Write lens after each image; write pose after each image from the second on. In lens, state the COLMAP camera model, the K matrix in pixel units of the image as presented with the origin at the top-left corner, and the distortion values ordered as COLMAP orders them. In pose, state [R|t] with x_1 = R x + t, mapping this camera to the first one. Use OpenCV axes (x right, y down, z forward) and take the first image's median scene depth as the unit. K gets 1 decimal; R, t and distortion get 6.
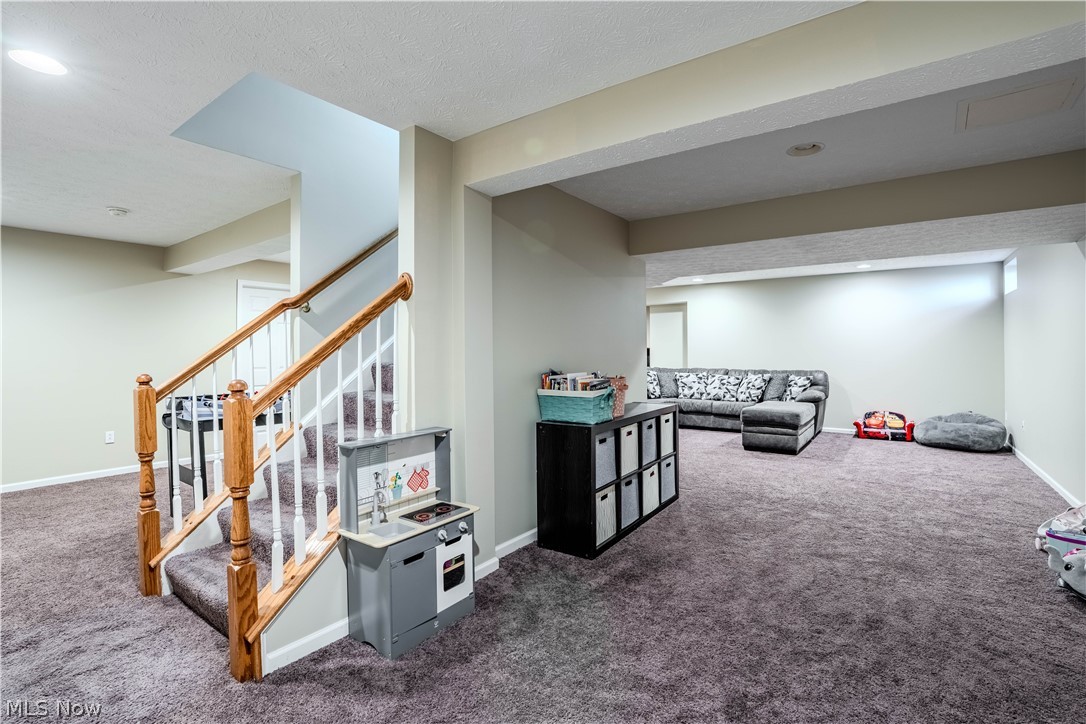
lens RADIAL K [[494.8, 0, 550.0], [0, 494.8, 360.8], [0, 0, 1]] dist [-0.003071, 0.000348]
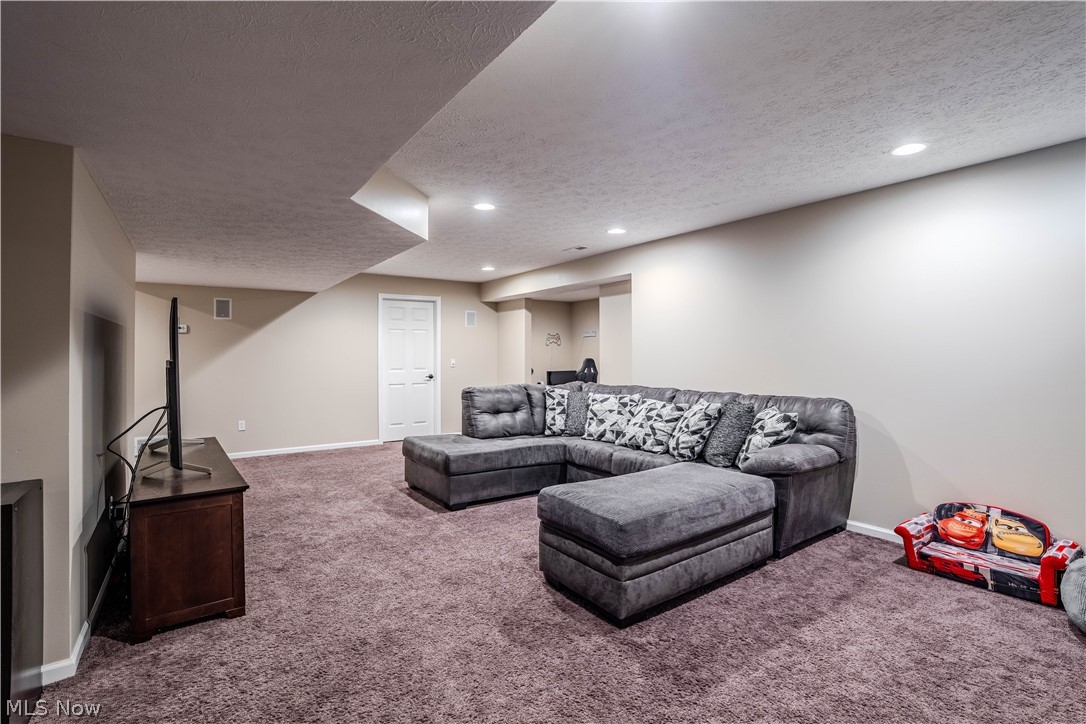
lens RADIAL K [[494.8, 0, 539.4], [0, 494.8, 359.6], [0, 0, 1]] dist [-0.003071, 0.000348]
pose [[0.952621, 0.004351, -0.304128, 0.433560], [-0.009702, 0.999824, -0.016085, -0.007811], [0.304004, 0.018274, 0.952495, 0.484259]]
